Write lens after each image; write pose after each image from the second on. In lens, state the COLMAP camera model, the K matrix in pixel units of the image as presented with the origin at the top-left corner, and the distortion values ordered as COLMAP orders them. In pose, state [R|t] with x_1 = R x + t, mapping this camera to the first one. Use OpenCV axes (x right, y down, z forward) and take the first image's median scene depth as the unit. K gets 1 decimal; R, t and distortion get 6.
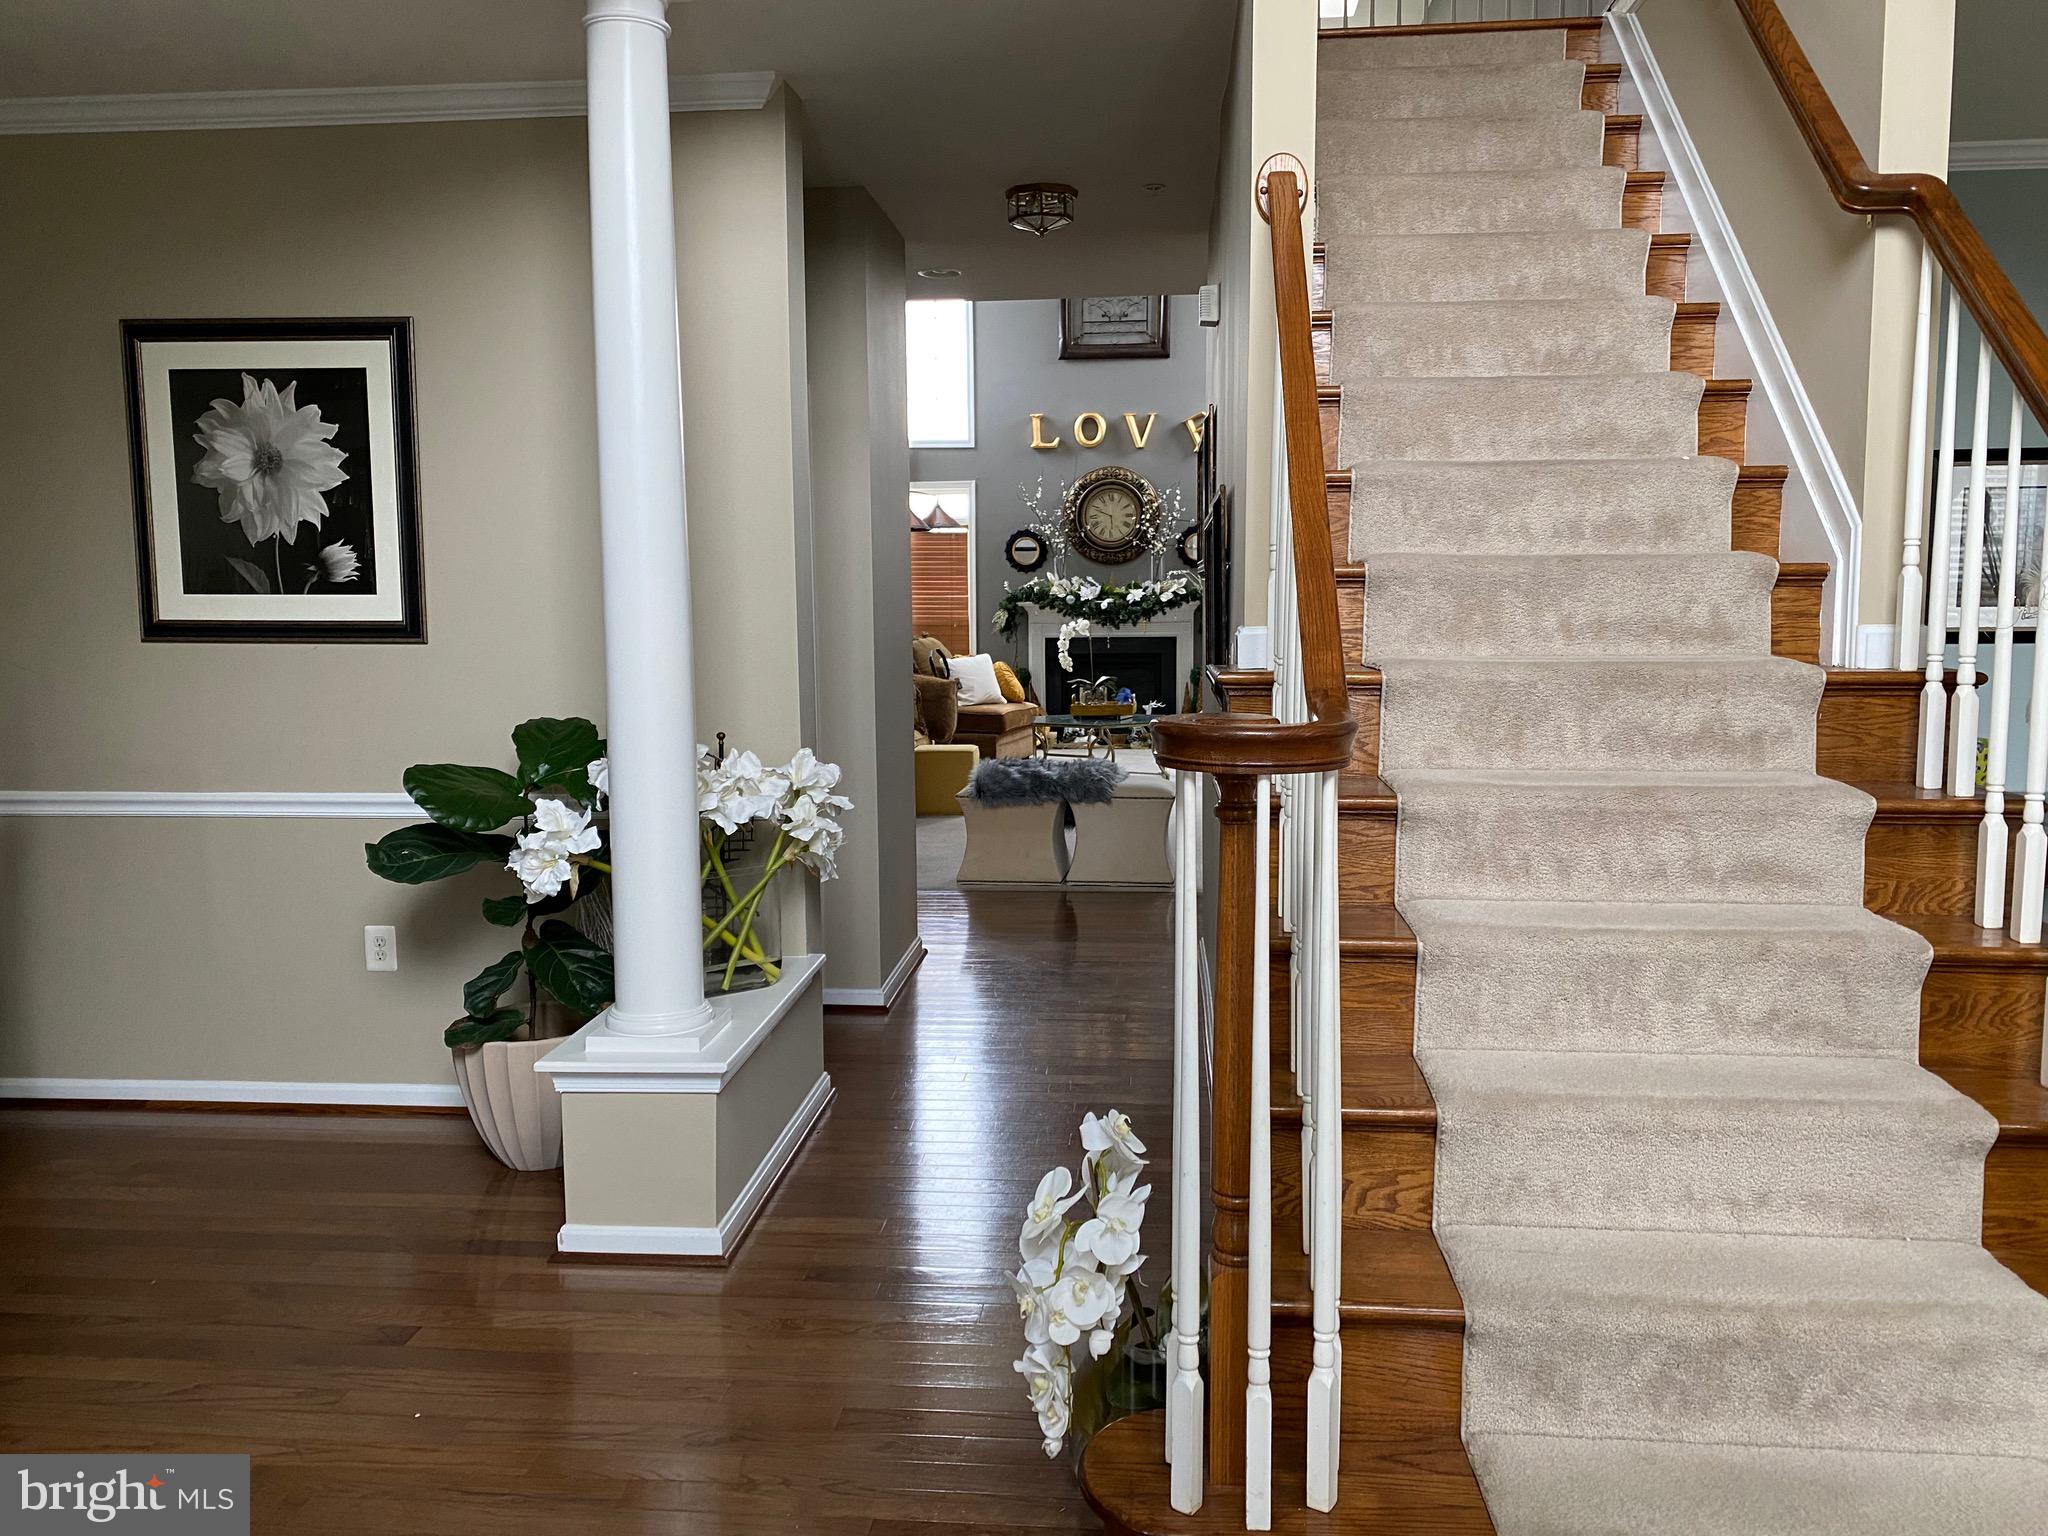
lens RADIAL K [[1571.1, 0, 1022.7], [0, 1571.1, 735.5], [0, 0, 1]] dist [0.015580, -0.008830]
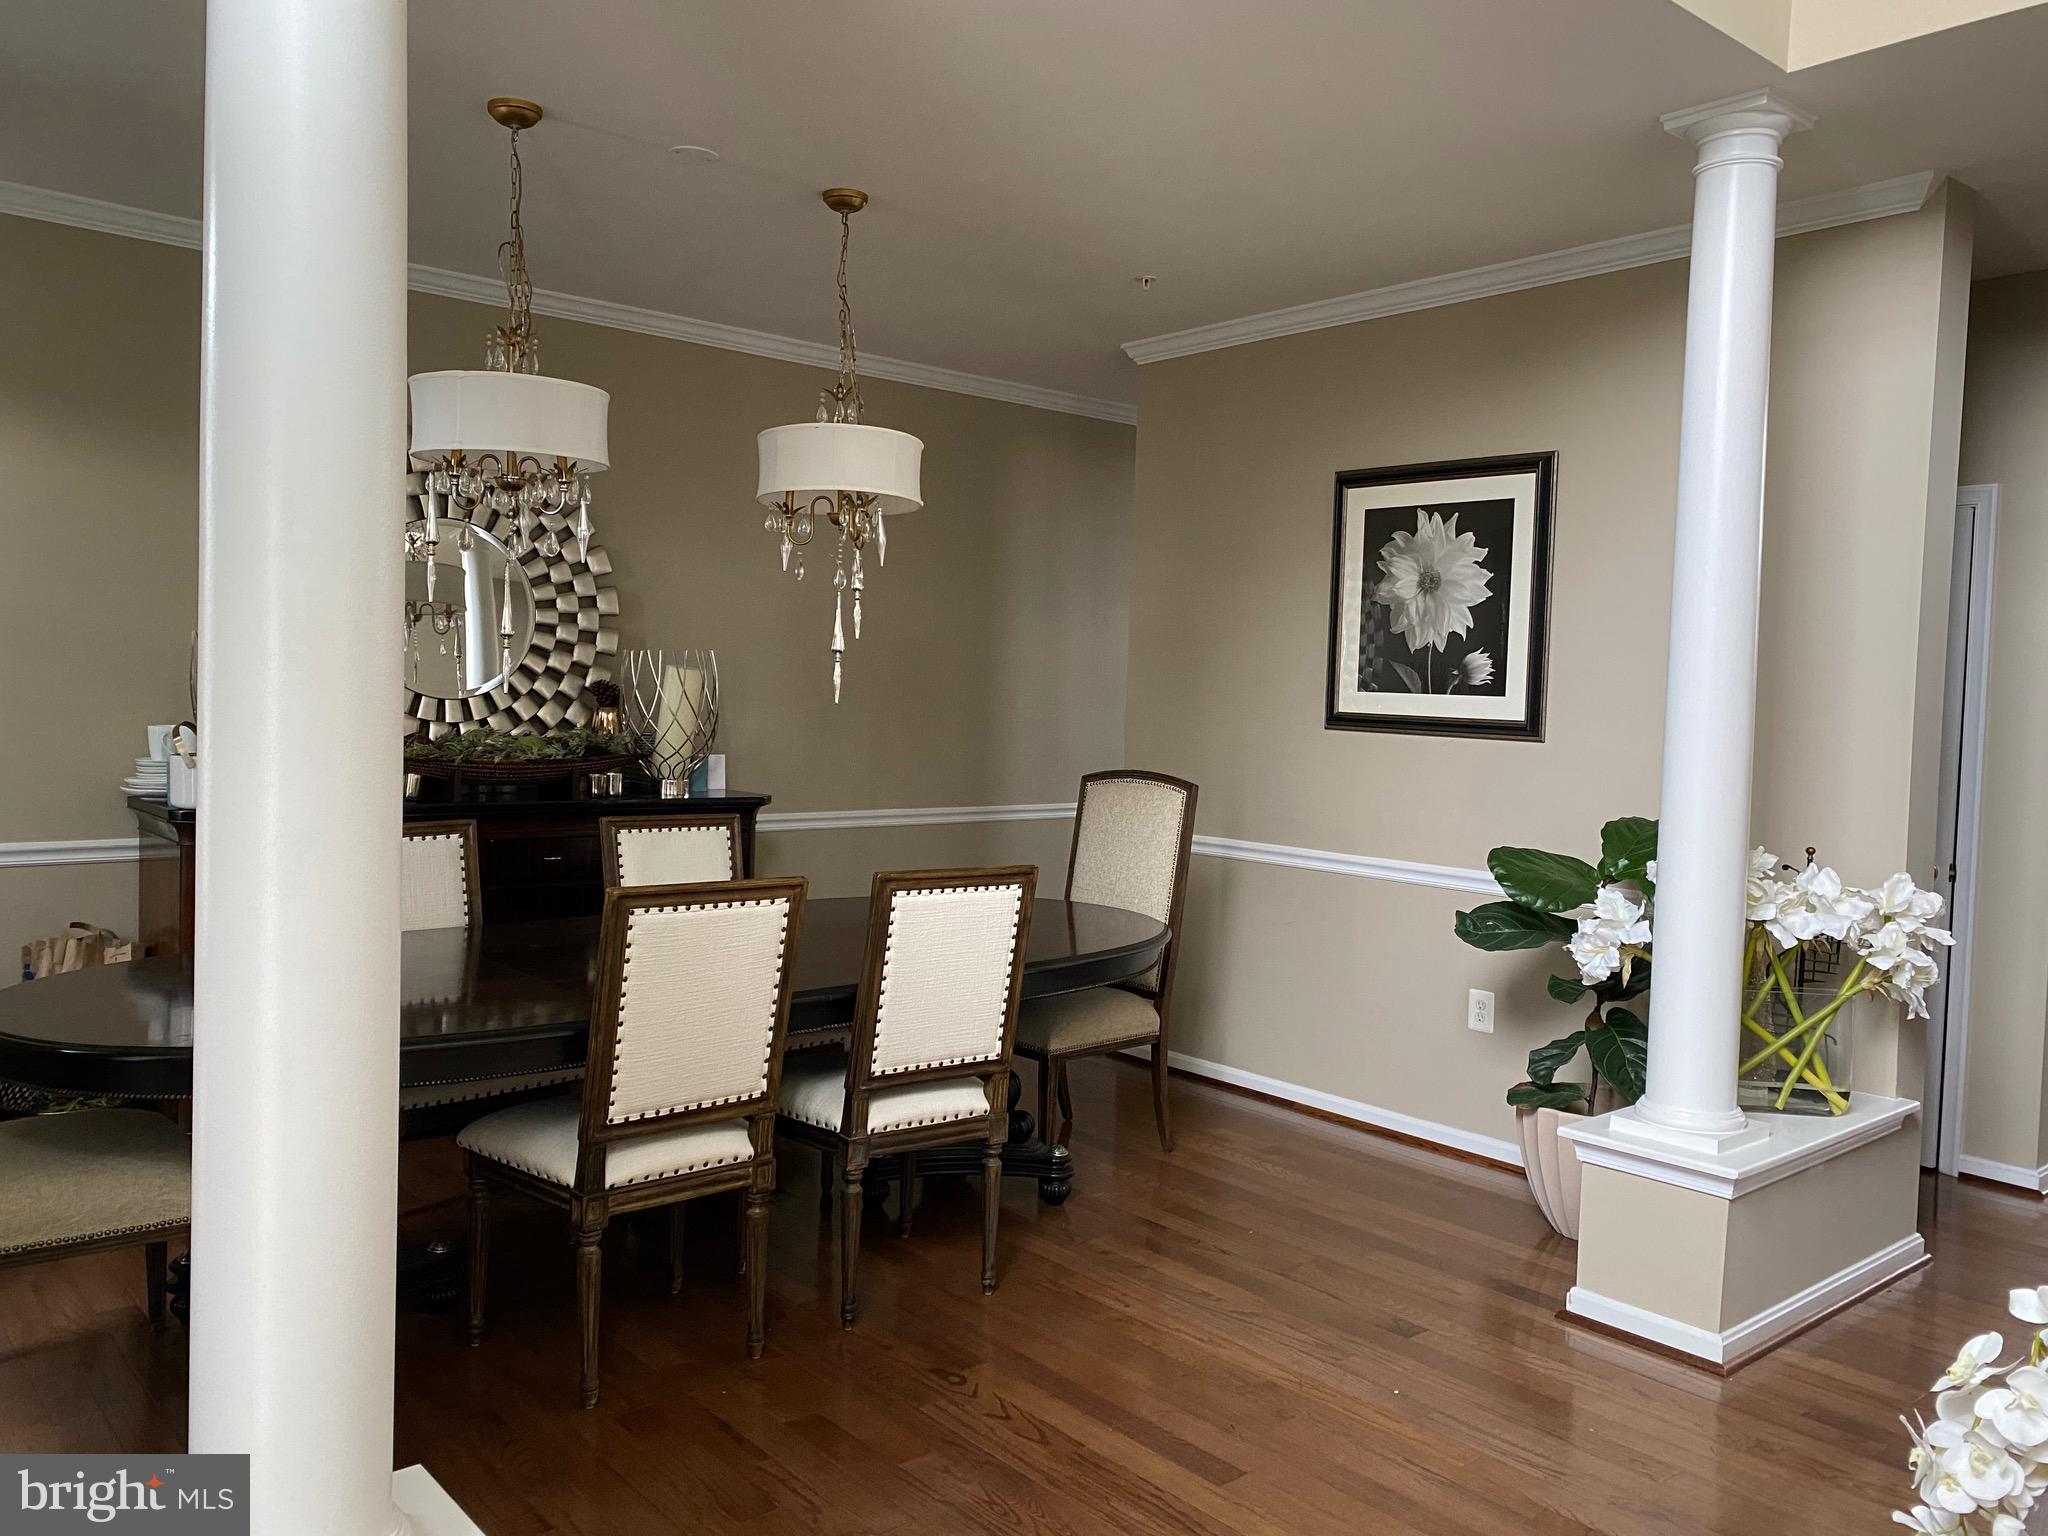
lens RADIAL K [[1571.1, 0, 1022.7], [0, 1571.1, 735.5], [0, 0, 1]] dist [0.015580, -0.008830]
pose [[0.714559, 0.050112, -0.697778, 0.144257], [-0.100297, 0.994465, -0.031290, 0.008889], [0.692348, 0.092343, 0.715630, -0.048182]]
